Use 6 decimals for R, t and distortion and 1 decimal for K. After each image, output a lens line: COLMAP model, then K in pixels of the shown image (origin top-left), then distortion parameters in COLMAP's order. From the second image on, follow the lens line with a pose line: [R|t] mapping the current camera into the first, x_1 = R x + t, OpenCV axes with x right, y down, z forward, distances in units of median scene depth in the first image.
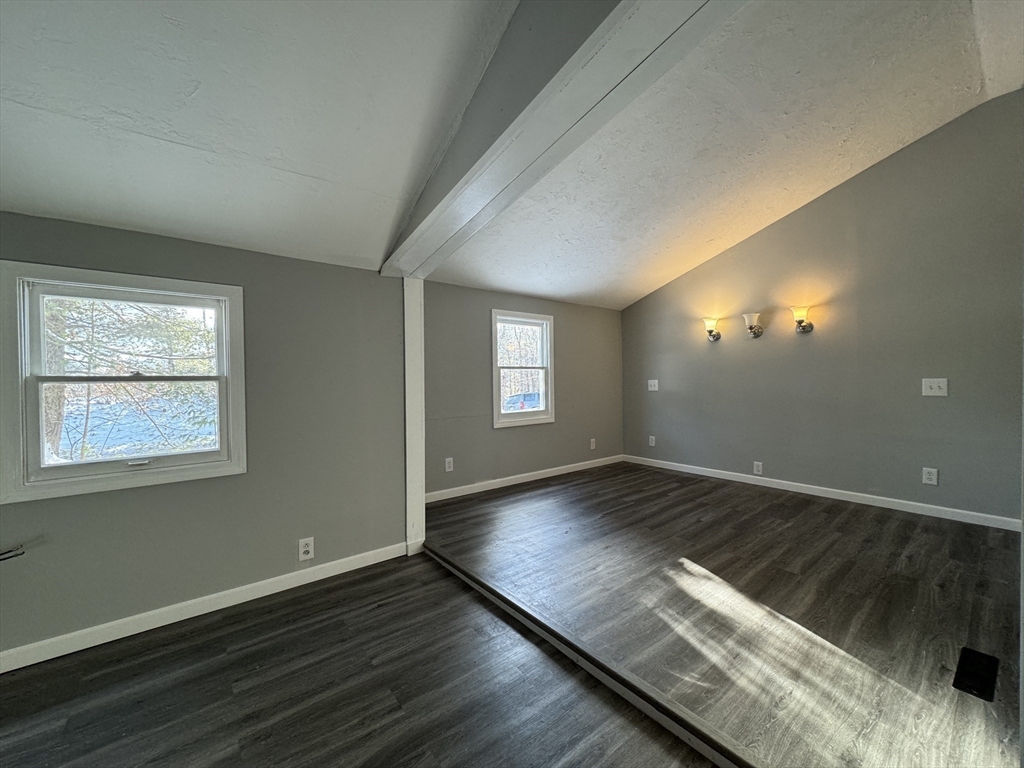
lens RADIAL K [[406.9, 0, 512.4], [0, 406.9, 385.7], [0, 0, 1]] dist [-0.002666, 0.000505]
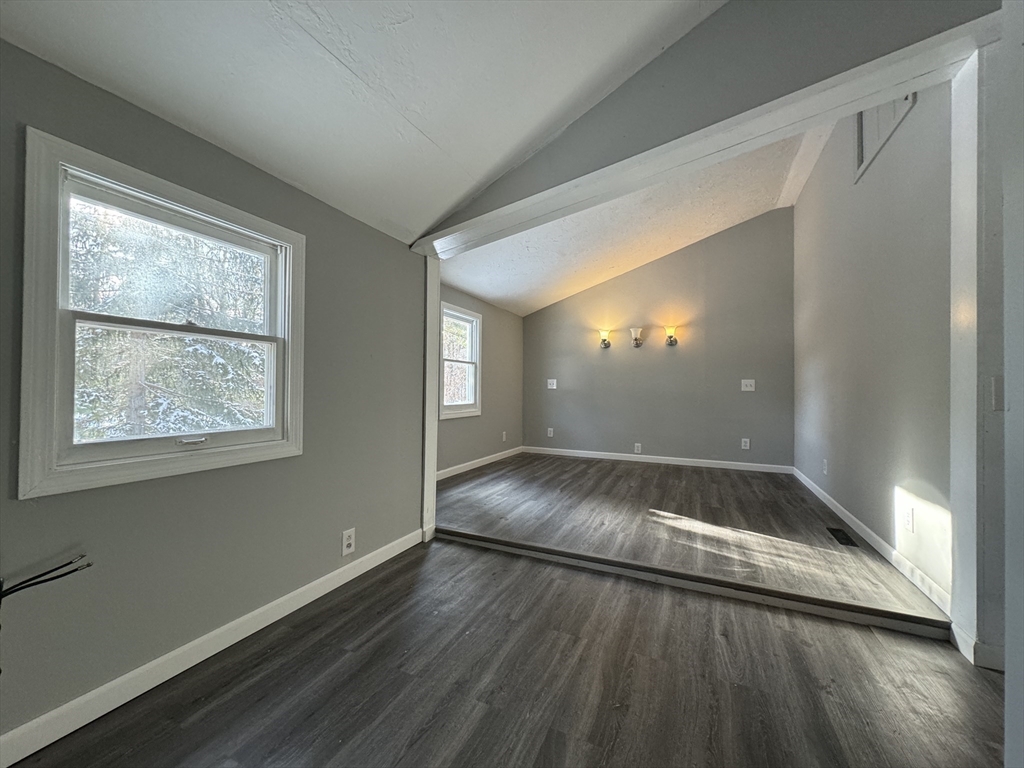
lens RADIAL K [[406.9, 0, 512.4], [0, 406.9, 385.7], [0, 0, 1]] dist [-0.002666, 0.000505]
pose [[0.892611, 0.026153, 0.450069, -0.518451], [-0.015628, 0.999511, -0.027086, 0.069824], [-0.450557, 0.017144, 0.892583, 0.037521]]
